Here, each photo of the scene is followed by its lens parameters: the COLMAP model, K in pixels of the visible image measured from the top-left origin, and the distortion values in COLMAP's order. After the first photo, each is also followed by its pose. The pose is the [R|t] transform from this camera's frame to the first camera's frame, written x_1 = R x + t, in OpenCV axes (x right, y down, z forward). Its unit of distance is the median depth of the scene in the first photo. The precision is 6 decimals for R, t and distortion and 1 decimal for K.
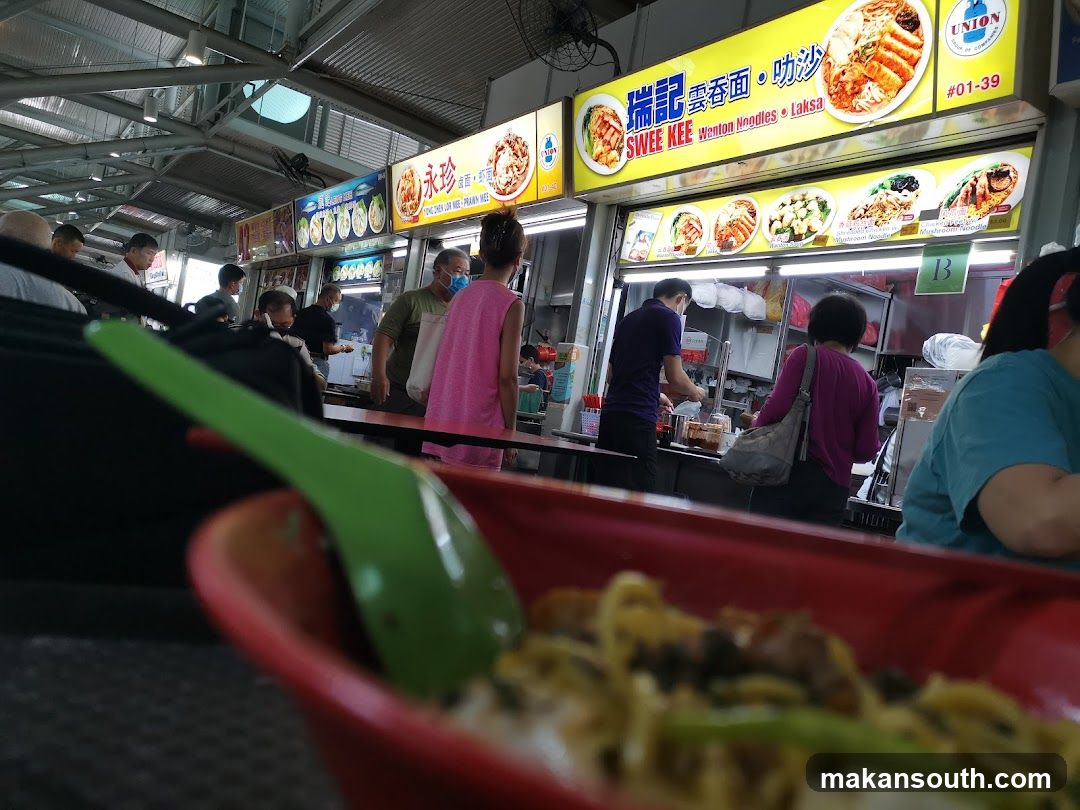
lens RADIAL K [[828.3, 0, 538.1], [0, 828.3, 402.1], [0, 0, 1]] dist [0.073851, -0.080514]
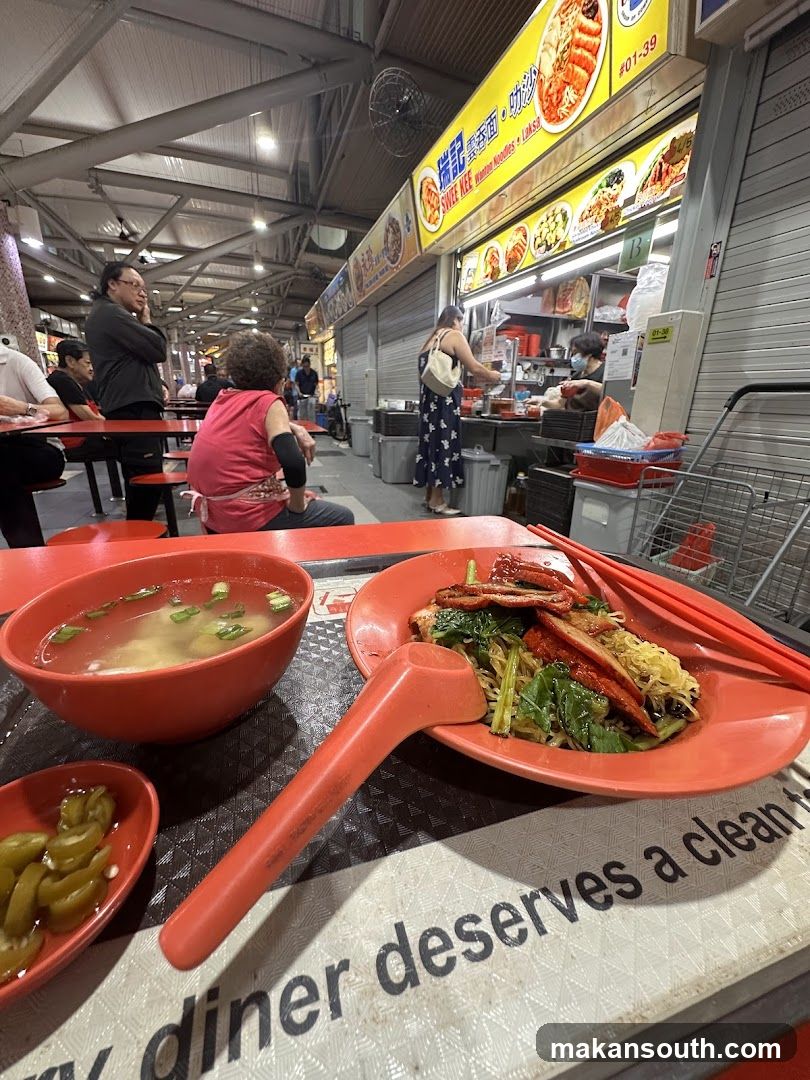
lens RADIAL K [[424.8, 0, 406.9], [0, 424.8, 535.9], [0, 0, 1]] dist [-0.002017, -0.000135]
pose [[0.958501, -0.053836, -0.279961, 0.262790], [0.136355, 0.948974, 0.284351, 0.024908], [0.250367, -0.310725, 0.916933, 0.152877]]
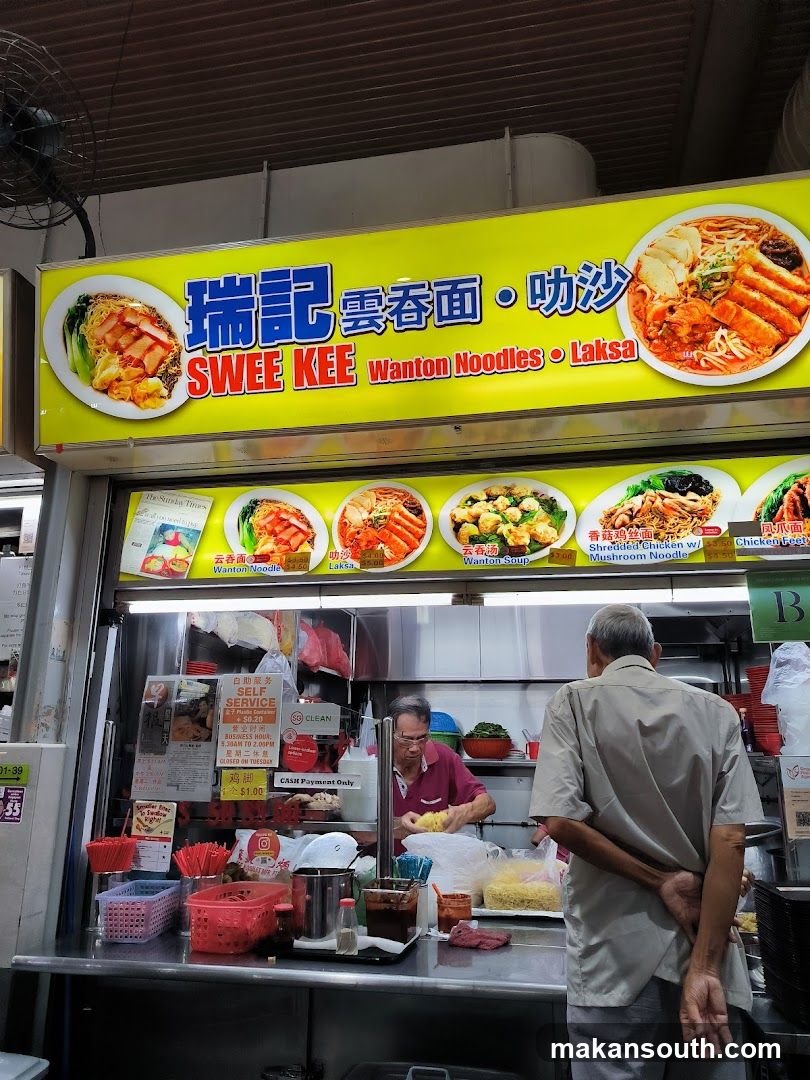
lens RADIAL K [[749.4, 0, 416.5], [0, 749.4, 538.0], [0, 0, 1]] dist [0.032050, -0.039974]
pose [[0.693629, 0.034047, 0.719527, -0.164540], [0.102744, 0.983993, -0.145608, -0.134134], [-0.712967, 0.174925, 0.679028, 0.679361]]
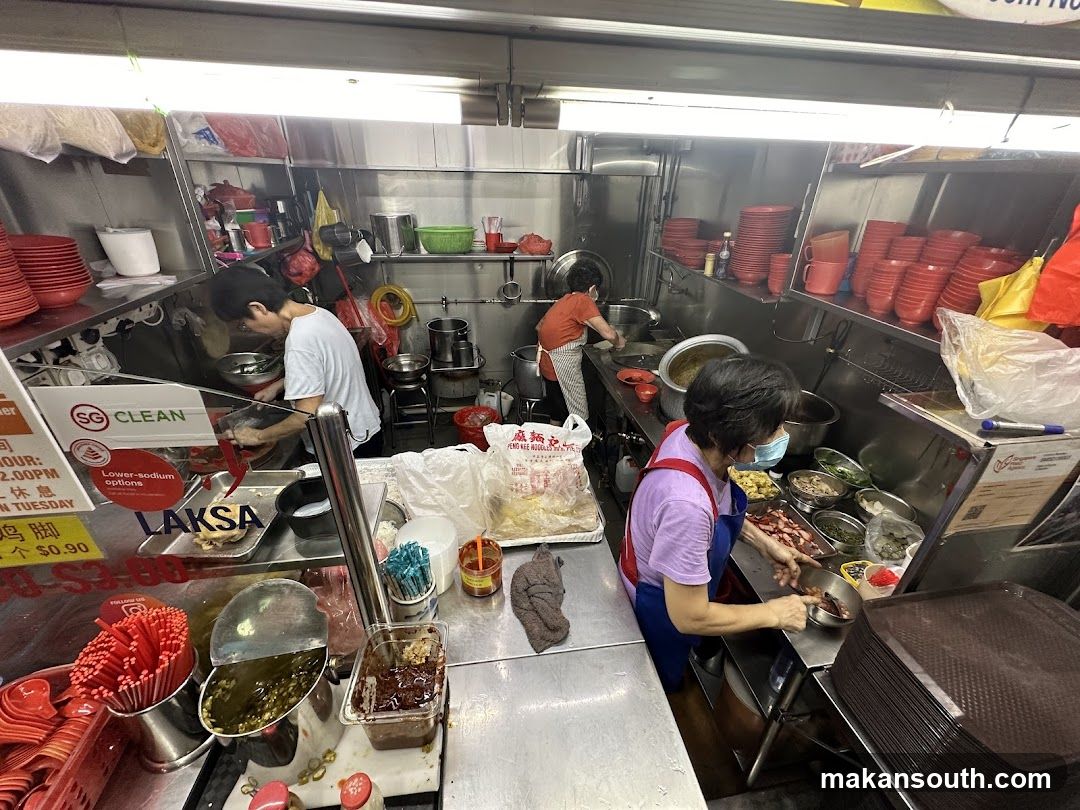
lens RADIAL K [[424.8, 0, 538.6], [0, 424.8, 395.6], [0, 0, 1]] dist [-0.002017, -0.000135]
pose [[0.421012, -0.544791, 0.725225, 0.178732], [0.048677, 0.811956, 0.581686, -0.171135], [-0.905748, -0.209595, 0.368362, 1.002783]]
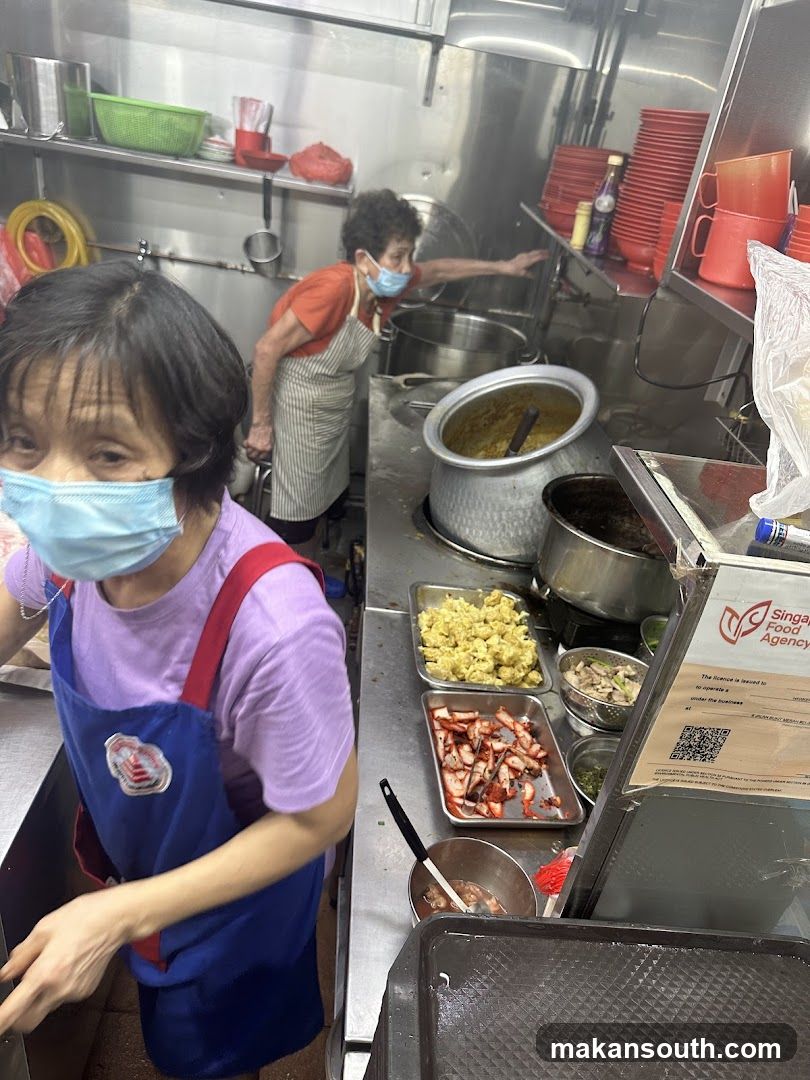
lens RADIAL K [[749.4, 0, 402.5], [0, 749.4, 544.7], [0, 0, 1]] dist [0.032050, -0.039974]
pose [[0.551774, -0.488814, 0.675726, 0.274859], [-0.067451, 0.781419, 0.620350, -0.112108], [-0.831262, -0.387872, 0.398196, 0.877734]]
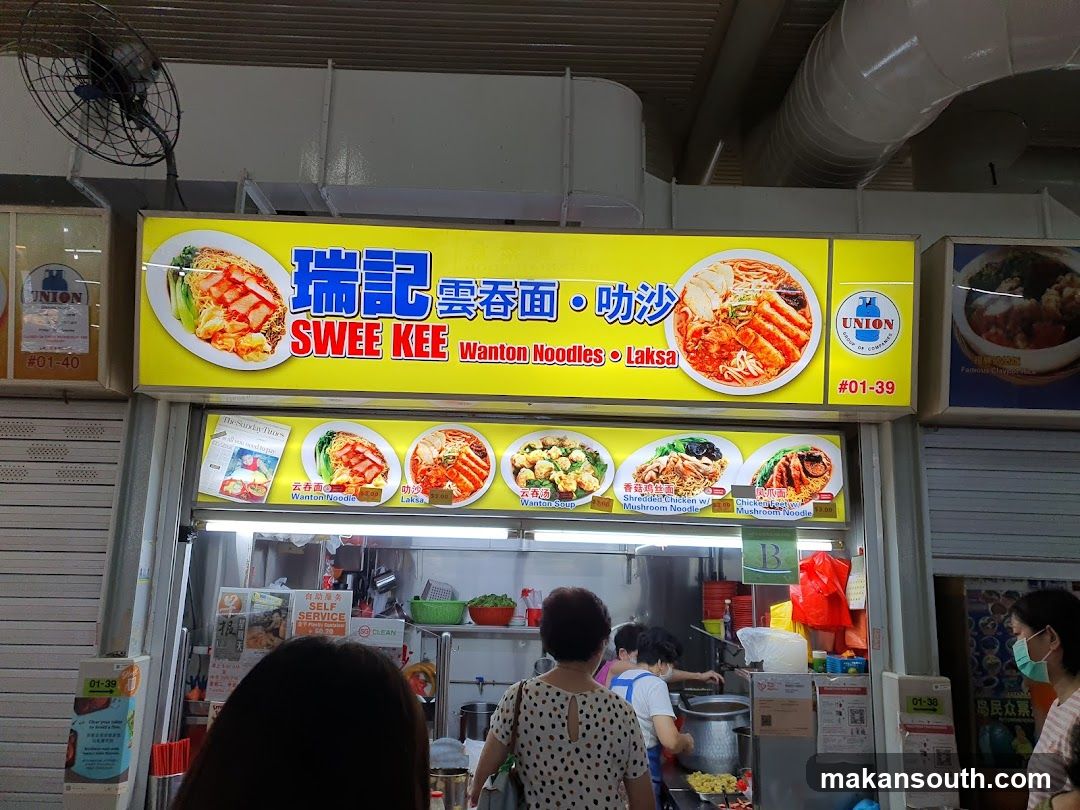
lens RADIAL K [[828.3, 0, 543.9], [0, 828.3, 395.4], [0, 0, 1]] dist [0.073851, -0.080514]
pose [[0.534631, 0.017535, 0.844904, -0.361667], [0.056585, 0.996798, -0.056493, -0.254809], [-0.843189, 0.078012, 0.531927, 0.617205]]
